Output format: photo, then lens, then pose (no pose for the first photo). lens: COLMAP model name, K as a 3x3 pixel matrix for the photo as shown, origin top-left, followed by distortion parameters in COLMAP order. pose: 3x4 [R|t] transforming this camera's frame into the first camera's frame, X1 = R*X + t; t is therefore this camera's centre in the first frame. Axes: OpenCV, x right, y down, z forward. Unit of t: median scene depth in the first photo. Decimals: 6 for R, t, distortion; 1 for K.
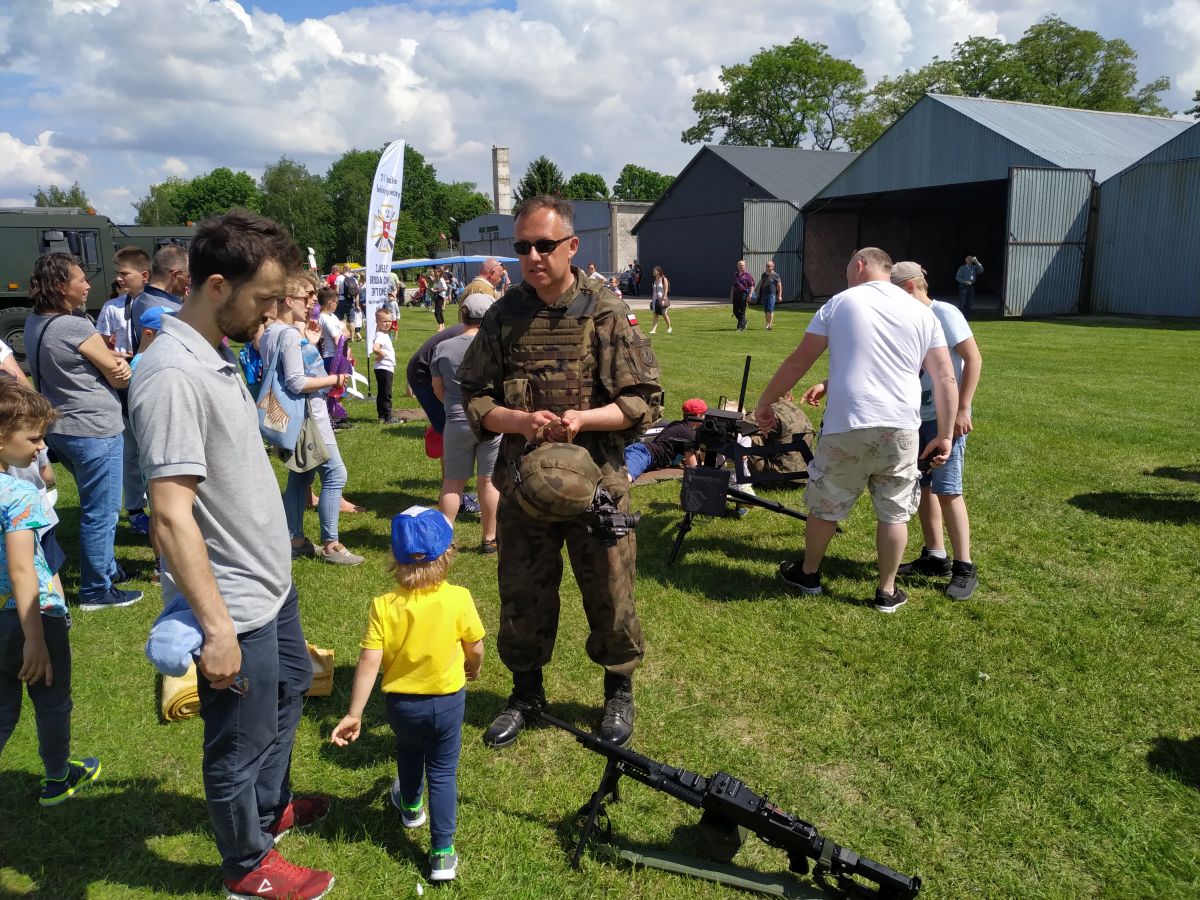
lens RADIAL K [[863.1, 0, 602.3], [0, 863.1, 445.4], [0, 0, 1]] dist [0.003169, -0.004247]
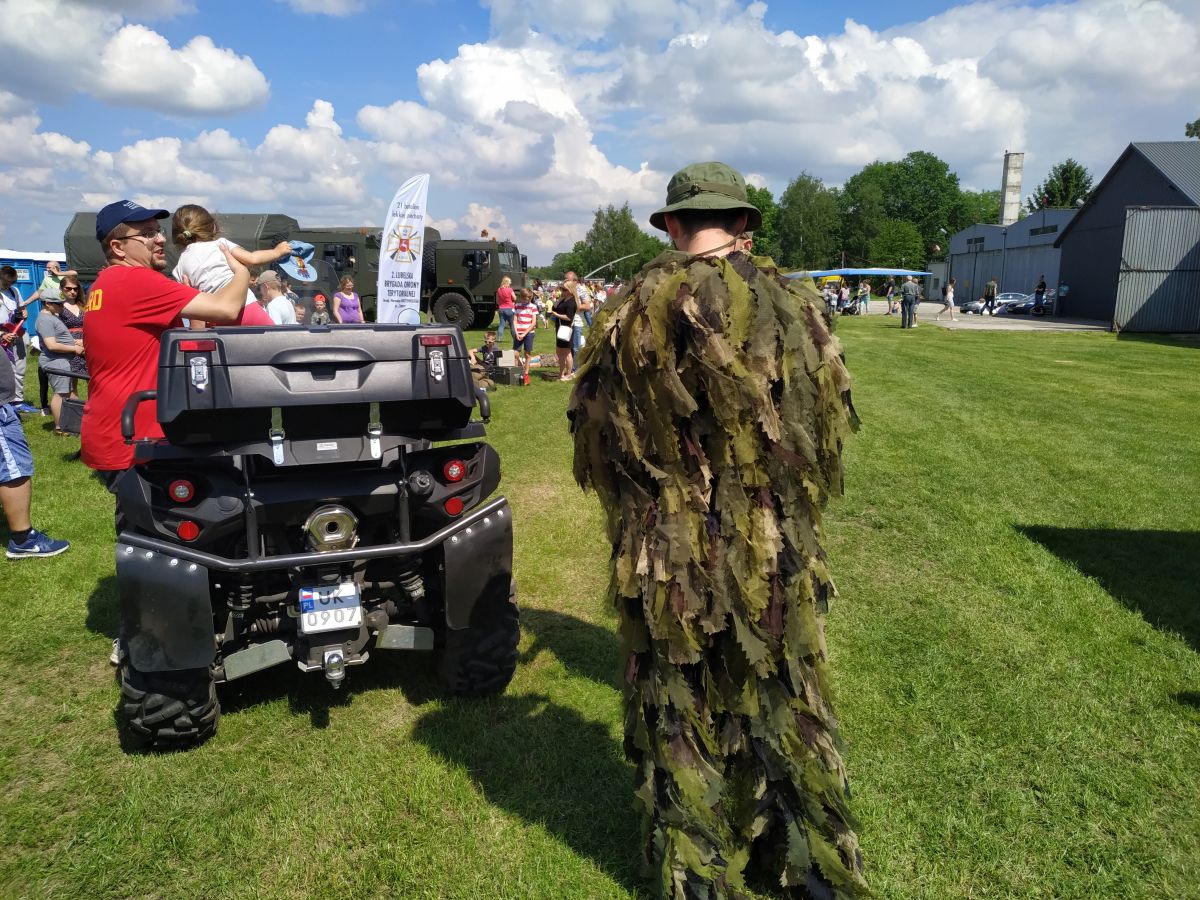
lens RADIAL K [[863.1, 0, 602.3], [0, 863.1, 445.4], [0, 0, 1]] dist [0.003169, -0.004247]
pose [[0.827686, 0.128821, -0.546206, 0.118793], [-0.135713, 0.990355, 0.027921, -0.005074], [0.544535, 0.051017, 0.837185, 0.016817]]
